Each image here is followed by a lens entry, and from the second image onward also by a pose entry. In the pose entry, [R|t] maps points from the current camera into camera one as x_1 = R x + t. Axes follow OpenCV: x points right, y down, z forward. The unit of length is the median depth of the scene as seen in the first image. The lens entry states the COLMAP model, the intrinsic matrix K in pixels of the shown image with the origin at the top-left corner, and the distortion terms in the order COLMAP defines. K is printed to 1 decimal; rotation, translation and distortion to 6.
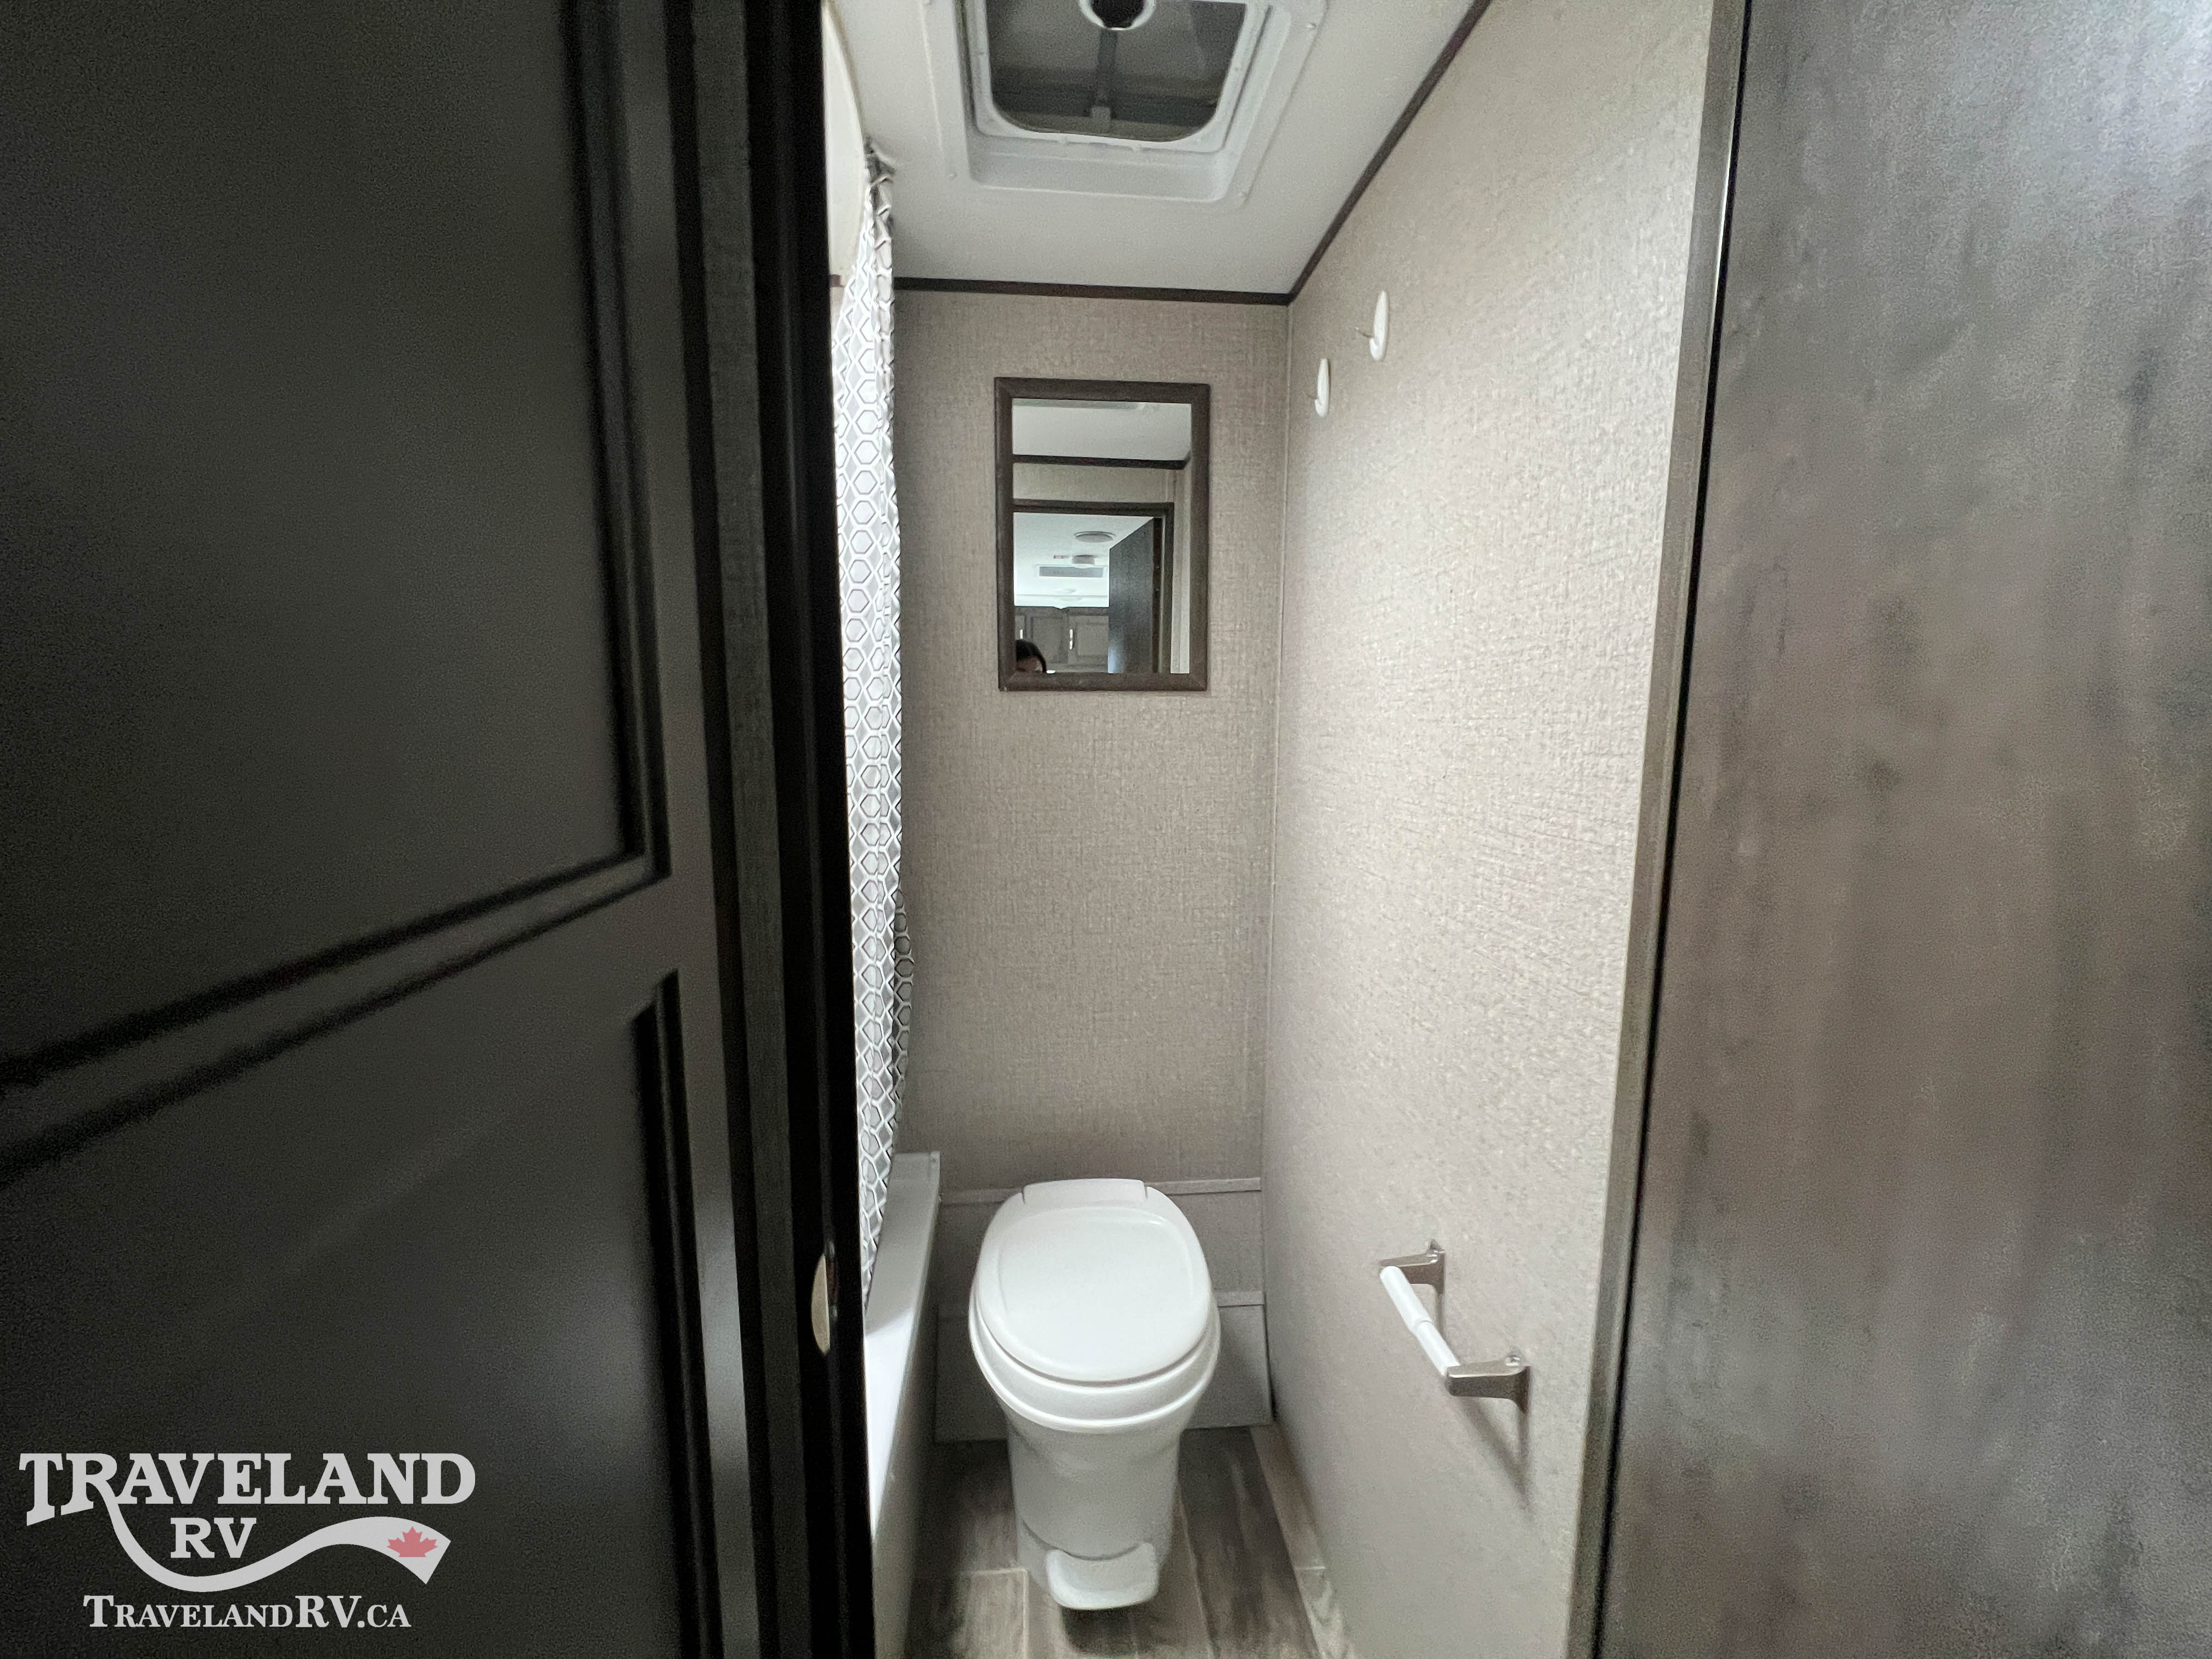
lens RADIAL K [[883.1, 0, 1103.1], [0, 883.1, 828.2], [0, 0, 1]] dist [-0.002647, 0.000372]
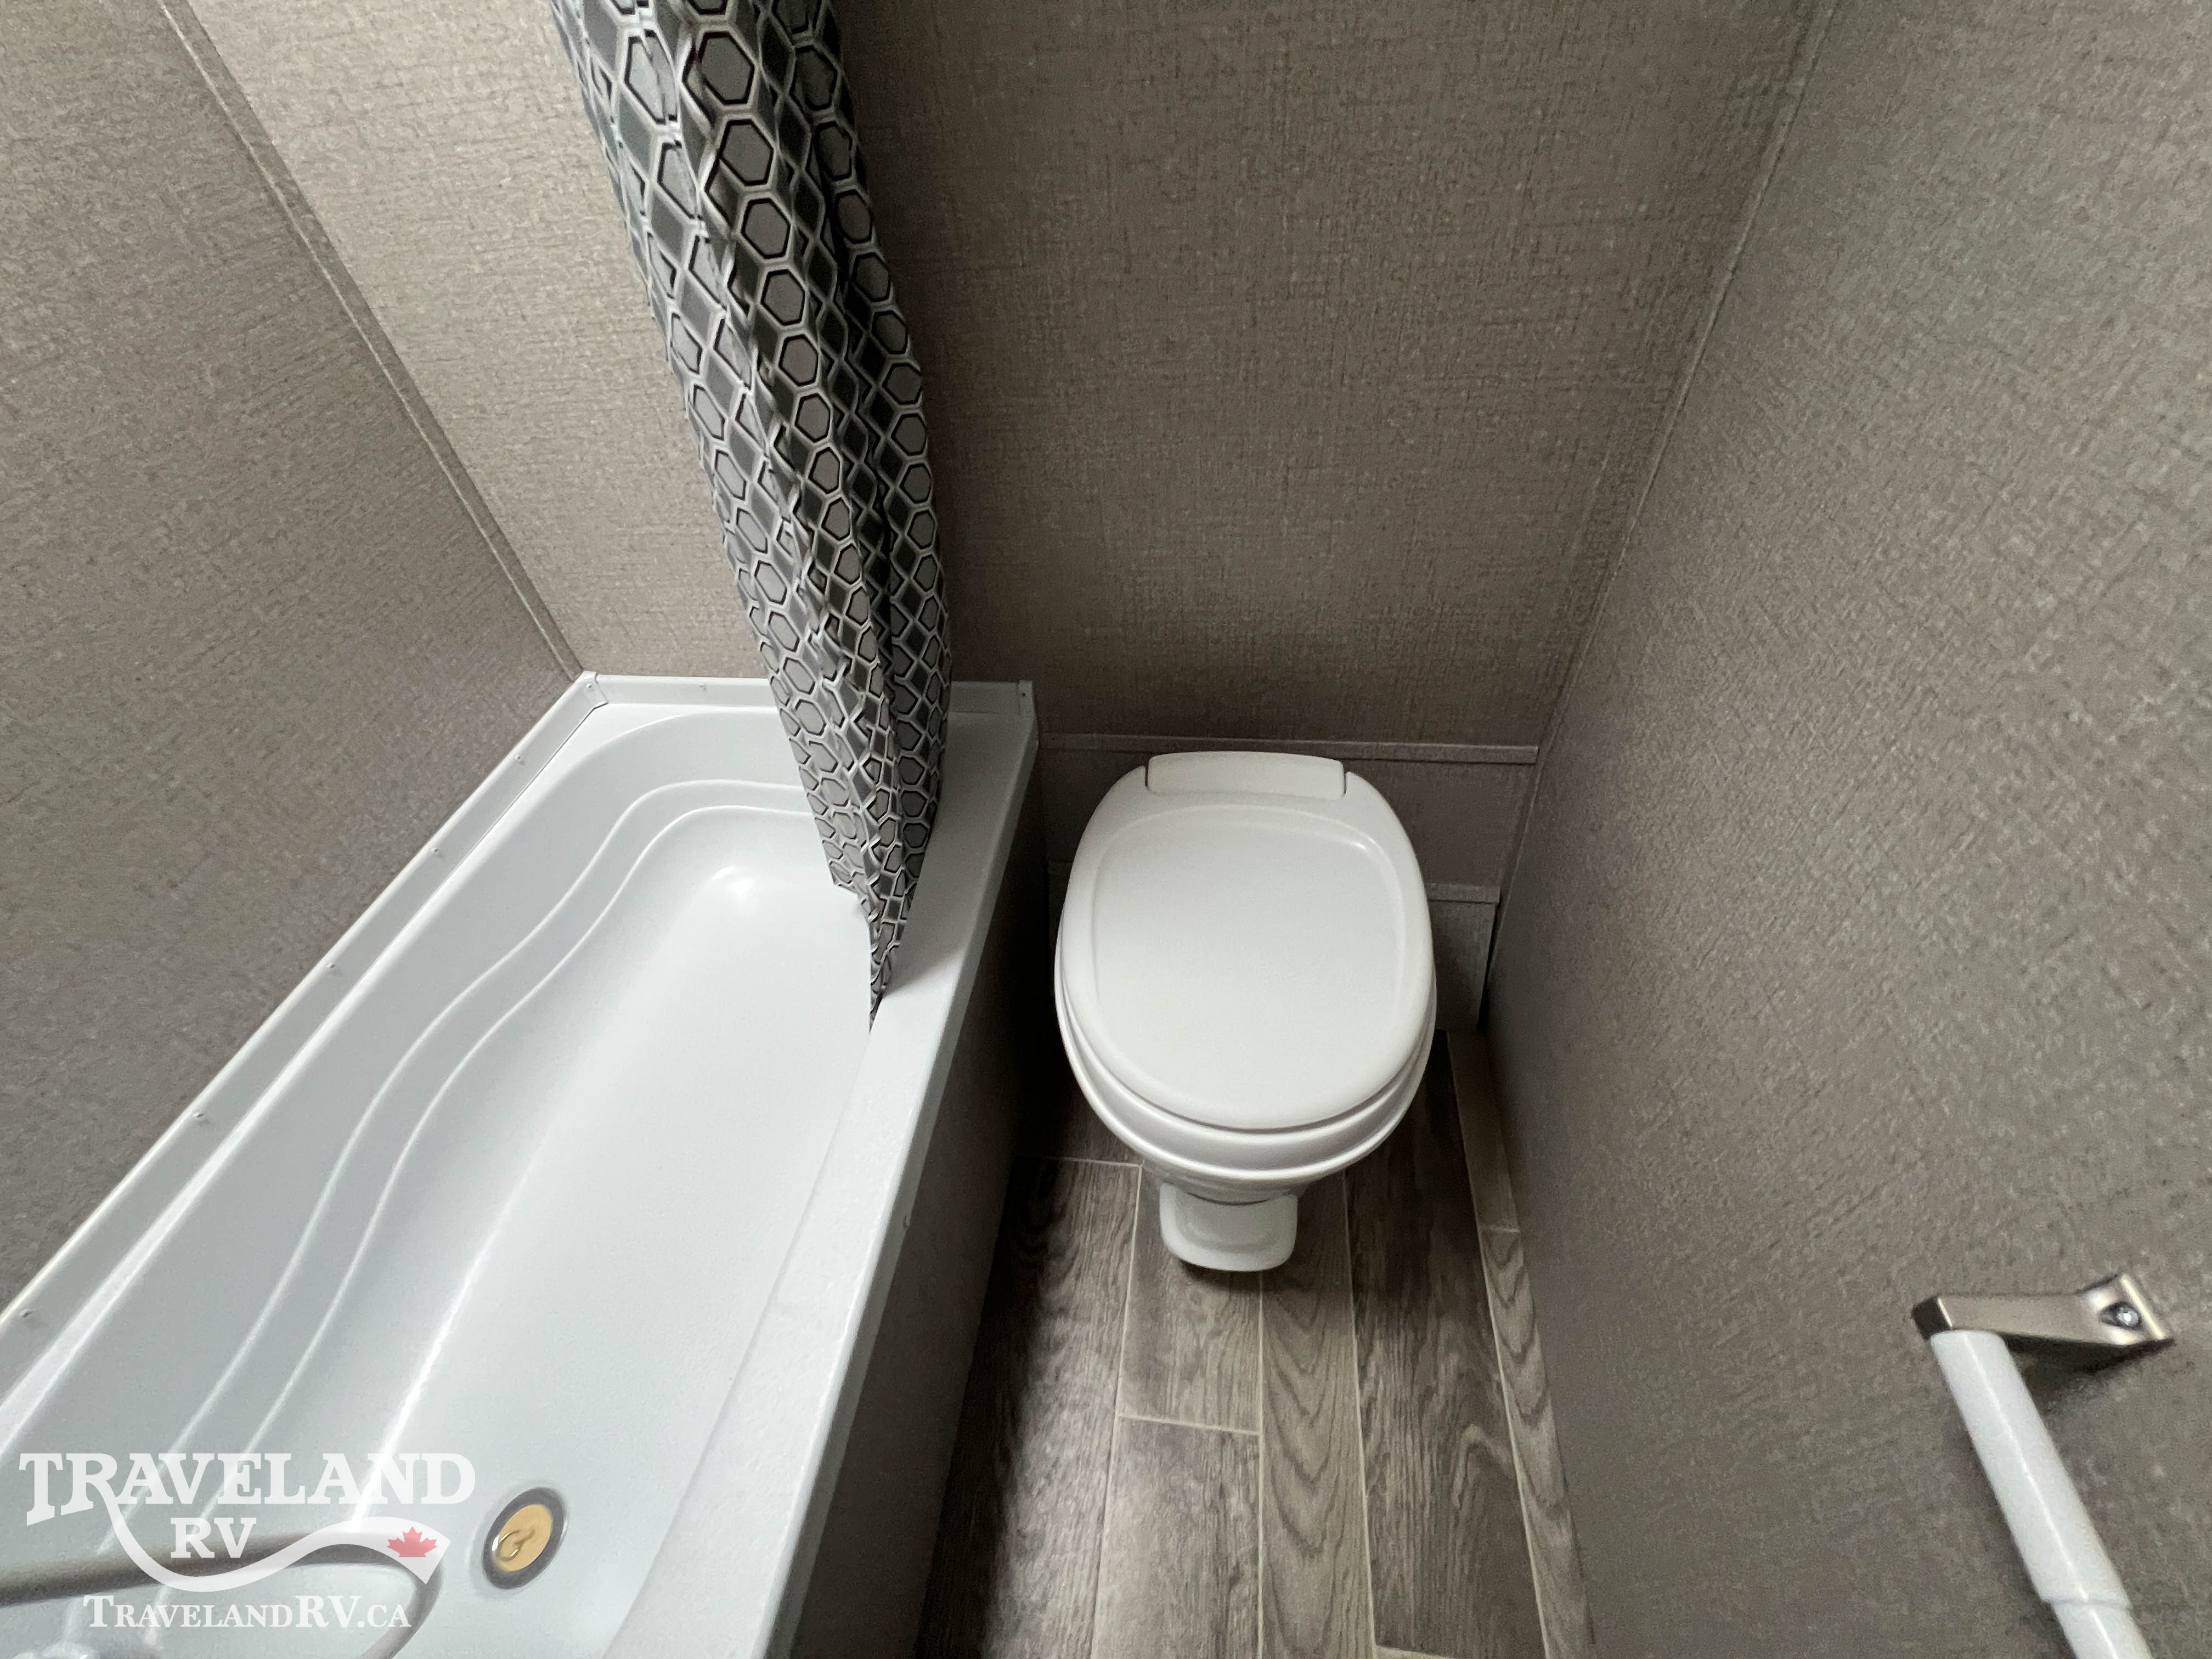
lens RADIAL K [[883.1, 0, 1101.6], [0, 883.1, 824.9], [0, 0, 1]] dist [-0.002647, 0.000372]
pose [[0.975484, 0.102652, -0.194665, 0.006183], [0.040570, 0.785508, 0.617520, 0.053285], [0.216301, -0.610278, 0.762086, 0.514194]]
